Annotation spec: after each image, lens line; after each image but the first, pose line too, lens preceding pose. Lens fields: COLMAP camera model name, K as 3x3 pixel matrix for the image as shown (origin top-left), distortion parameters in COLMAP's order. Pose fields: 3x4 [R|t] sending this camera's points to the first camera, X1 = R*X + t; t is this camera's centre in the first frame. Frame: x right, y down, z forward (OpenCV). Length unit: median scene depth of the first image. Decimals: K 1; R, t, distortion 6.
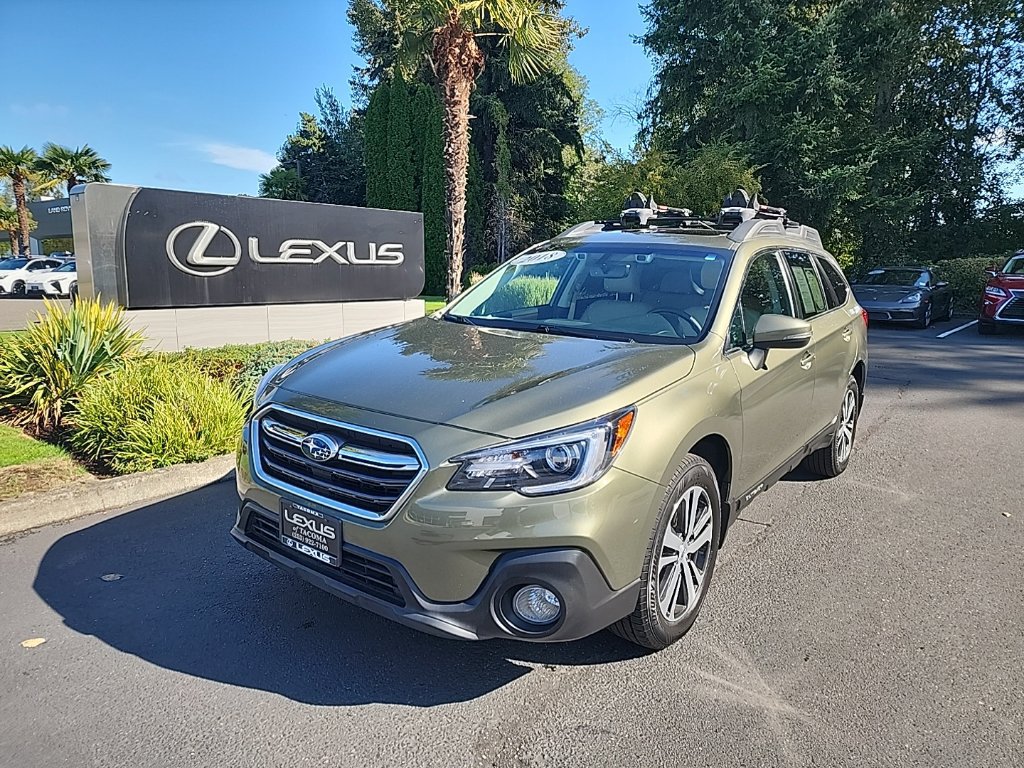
lens RADIAL K [[684.6, 0, 512.4], [0, 684.6, 398.5], [0, 0, 1]] dist [0.049958, -0.045049]
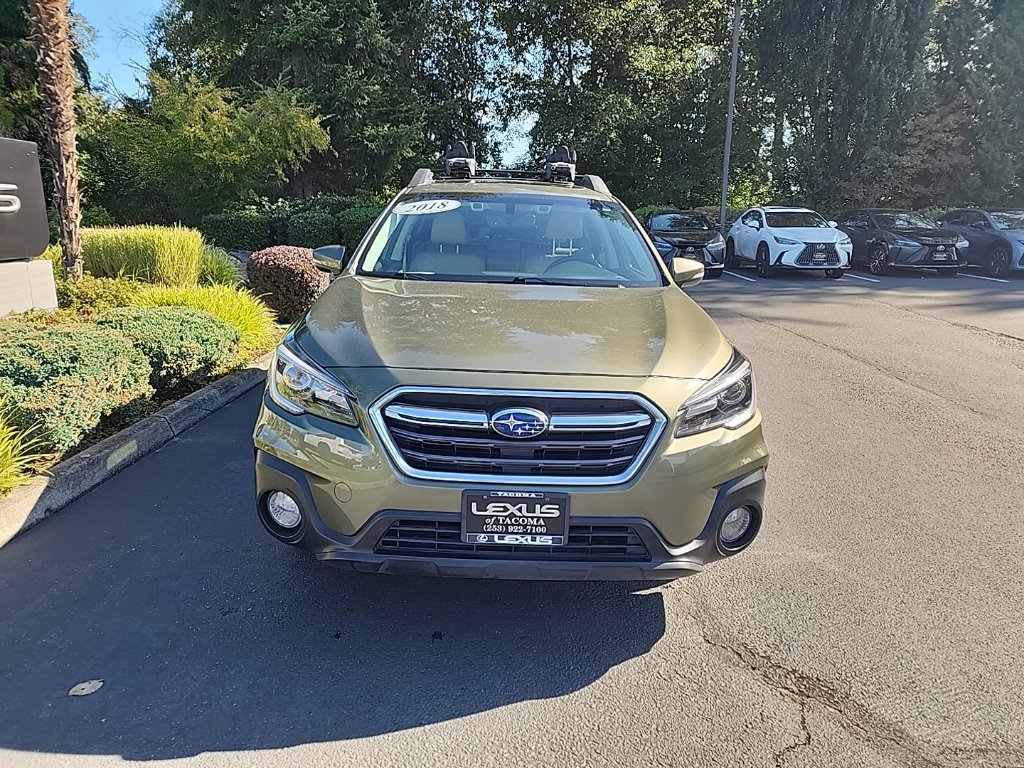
lens RADIAL K [[684.6, 0, 512.4], [0, 684.6, 398.5], [0, 0, 1]] dist [0.049958, -0.045049]
pose [[0.791549, -0.151317, 0.592076, -0.776401], [0.111880, 0.988367, 0.103025, -0.049963], [-0.600777, -0.015308, 0.799270, 0.286974]]
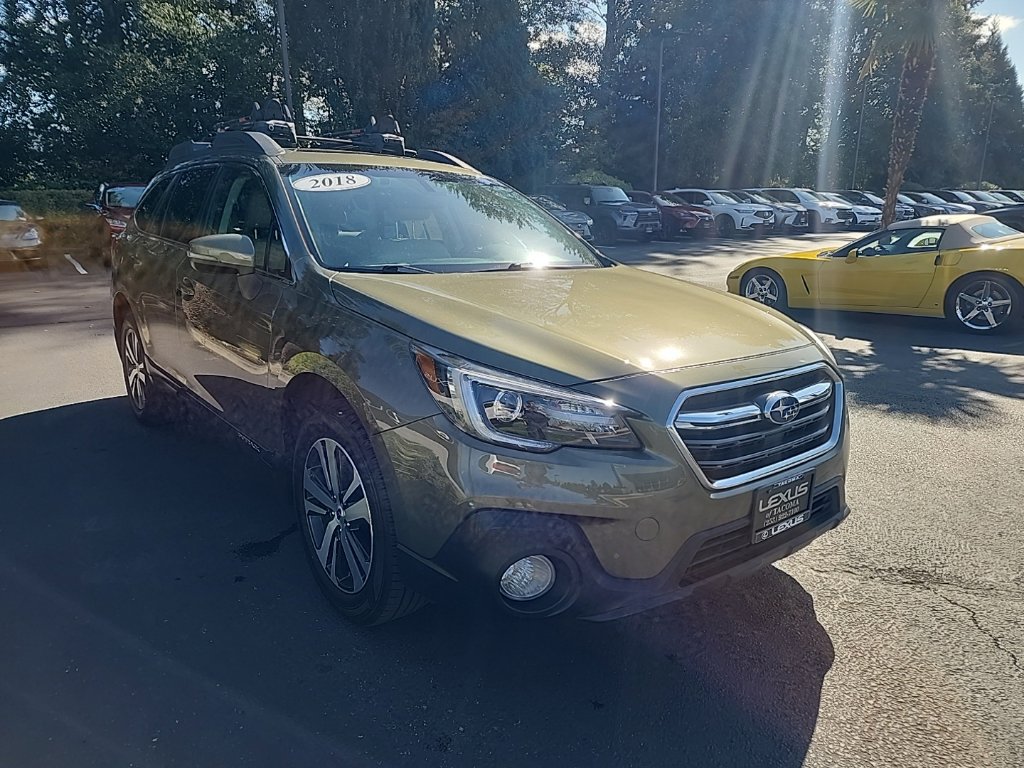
lens RADIAL K [[684.6, 0, 512.4], [0, 684.6, 398.5], [0, 0, 1]] dist [0.049958, -0.045049]
pose [[0.253003, -0.264358, 0.930647, -1.126493], [0.177504, 0.958298, 0.223957, -0.187751], [-0.951043, 0.108532, 0.289377, 1.027404]]
